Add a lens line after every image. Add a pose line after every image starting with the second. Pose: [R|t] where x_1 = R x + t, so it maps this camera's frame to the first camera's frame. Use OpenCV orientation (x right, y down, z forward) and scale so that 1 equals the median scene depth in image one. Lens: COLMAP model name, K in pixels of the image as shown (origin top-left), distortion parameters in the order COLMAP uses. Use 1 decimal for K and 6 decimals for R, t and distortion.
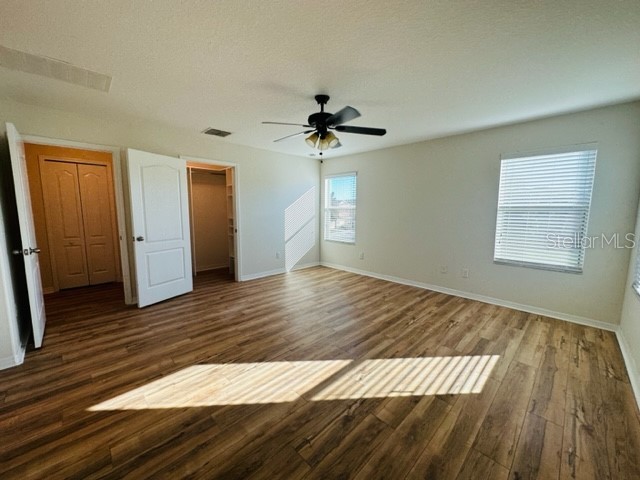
lens RADIAL K [[254.6, 0, 319.6], [0, 254.6, 237.8], [0, 0, 1]] dist [-0.002129, -0.000111]
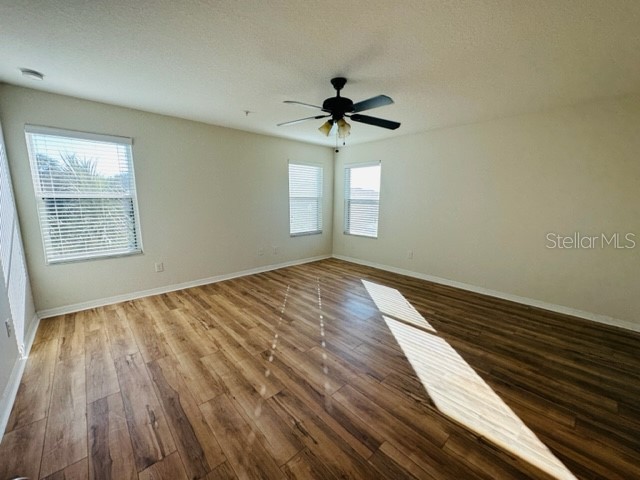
lens RADIAL K [[254.6, 0, 319.4], [0, 254.6, 240.2], [0, 0, 1]] dist [-0.000122, 0.000268]
pose [[0.036020, -0.169687, 0.984840, -0.974530], [0.106426, 0.980526, 0.165051, -0.138647], [-0.993668, 0.098867, 0.053378, 1.054530]]
